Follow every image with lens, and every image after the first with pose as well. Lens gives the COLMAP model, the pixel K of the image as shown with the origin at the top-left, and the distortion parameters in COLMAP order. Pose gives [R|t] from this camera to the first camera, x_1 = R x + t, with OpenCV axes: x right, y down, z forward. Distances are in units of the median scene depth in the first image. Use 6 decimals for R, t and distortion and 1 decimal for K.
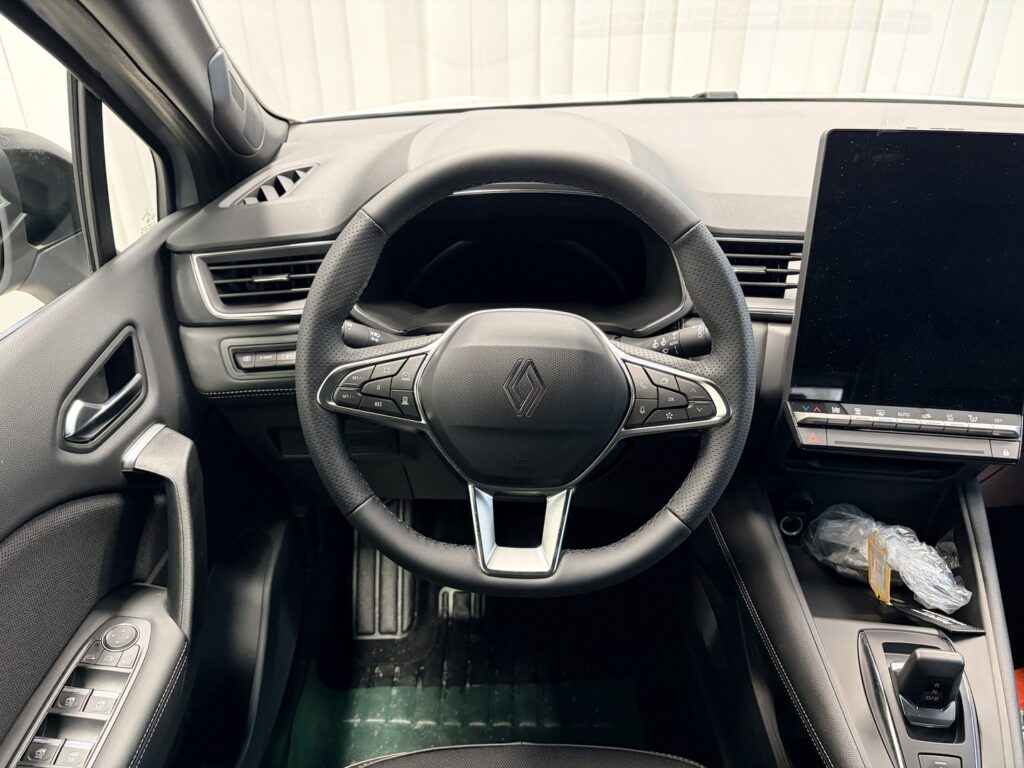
lens RADIAL K [[802.1, 0, 512.0], [0, 802.1, 384.0], [0, 0, 1]] dist [-0.002262, -0.001551]
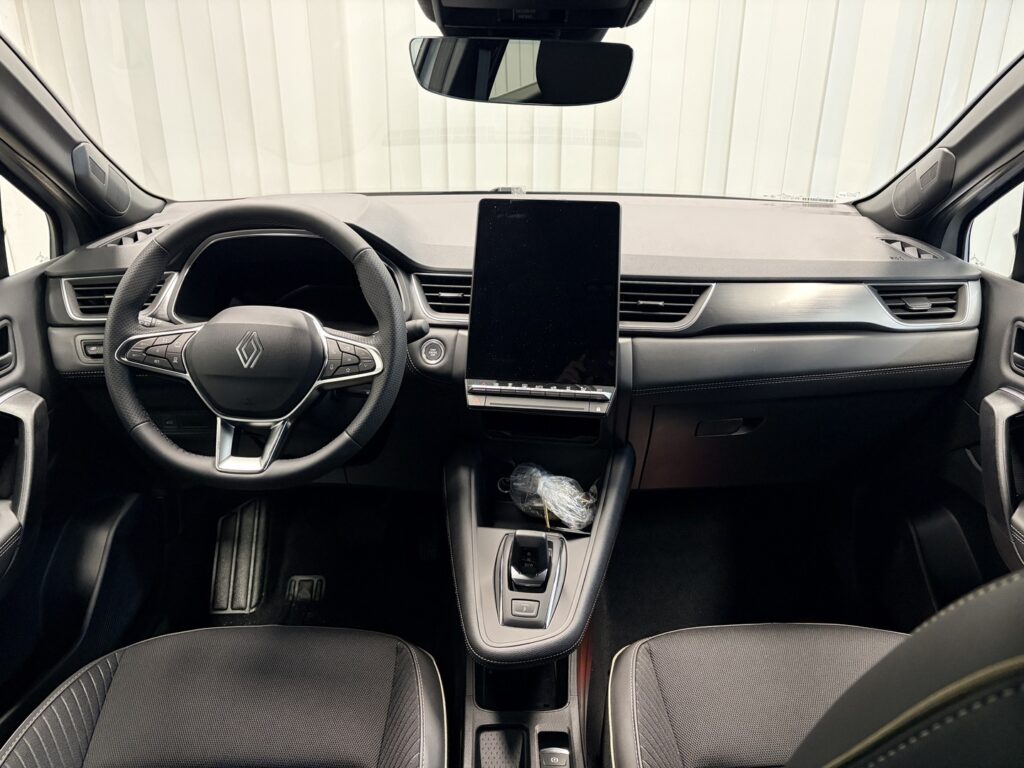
lens RADIAL K [[769.9, 0, 512.0], [0, 769.9, 384.0], [0, 0, 1]] dist [0.055483, -0.100611]
pose [[0.999597, 0.009767, 0.026657, 0.417887], [-0.006125, 0.991037, -0.133448, 0.231789], [-0.027721, 0.133231, 0.990697, -0.421001]]
